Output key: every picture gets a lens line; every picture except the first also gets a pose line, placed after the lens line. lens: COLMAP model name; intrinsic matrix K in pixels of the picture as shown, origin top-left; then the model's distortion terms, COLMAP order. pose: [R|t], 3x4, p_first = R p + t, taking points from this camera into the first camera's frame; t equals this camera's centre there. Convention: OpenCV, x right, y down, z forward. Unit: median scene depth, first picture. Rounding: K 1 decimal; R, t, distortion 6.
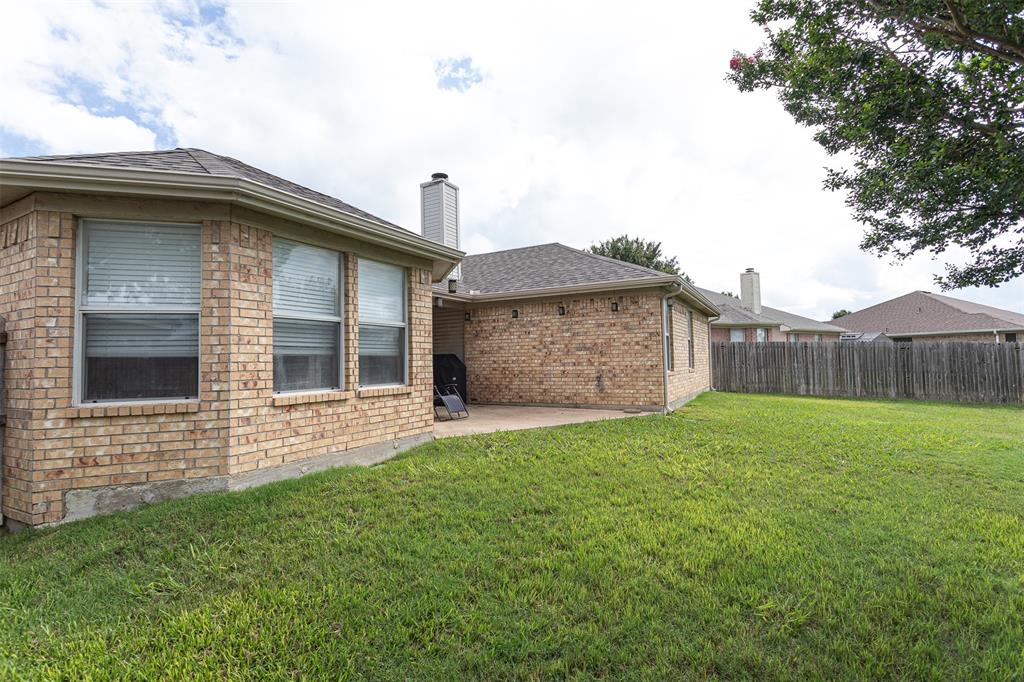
lens RADIAL K [[487.8, 0, 515.3], [0, 487.8, 341.3], [0, 0, 1]] dist [0.001247, 0.000047]
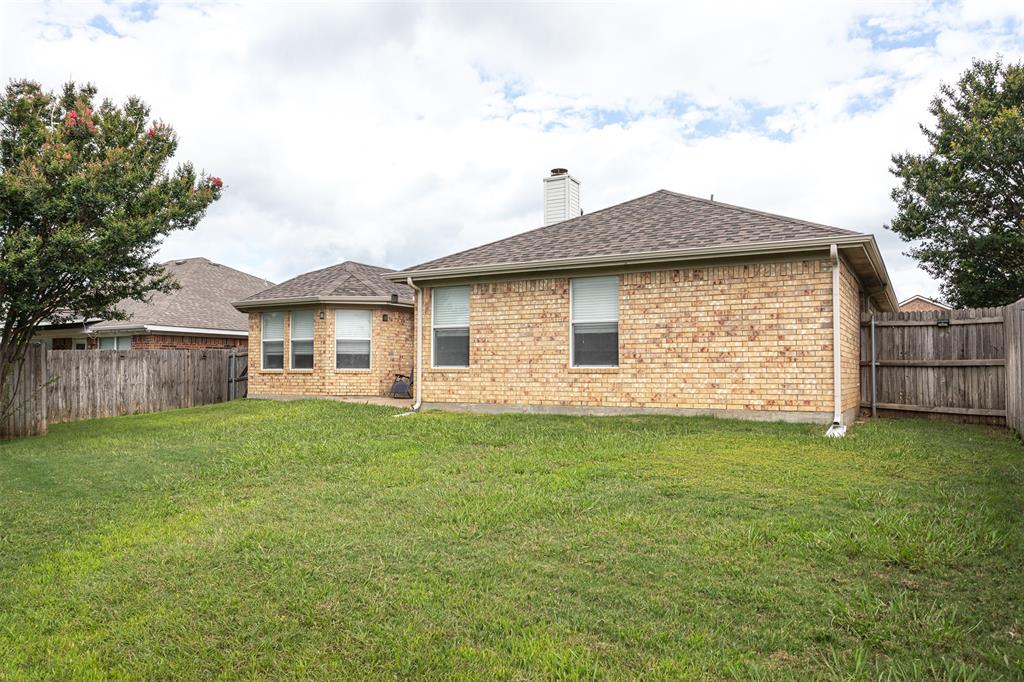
lens RADIAL K [[722.7, 0, 512.6], [0, 722.7, 344.6], [0, 0, 1]] dist [-0.001395, 0.000059]
pose [[-0.024339, -0.017289, -0.999554, 3.328486], [0.042707, 0.998920, -0.018318, 0.096510], [0.998791, -0.043134, -0.023574, 2.337436]]
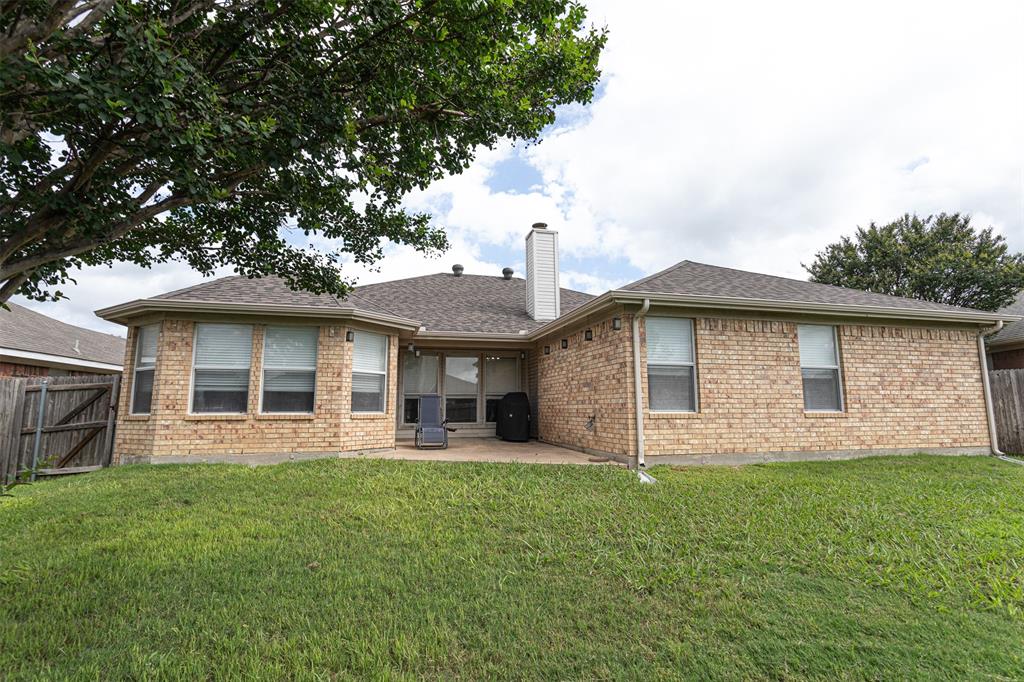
lens RADIAL K [[487.8, 0, 512.9], [0, 487.8, 339.3], [0, 0, 1]] dist [0.001247, 0.000047]
pose [[0.671531, -0.083546, -0.736252, 1.441302], [0.019174, 0.995250, -0.095447, 0.031090], [0.740728, 0.049979, 0.669943, 0.620028]]
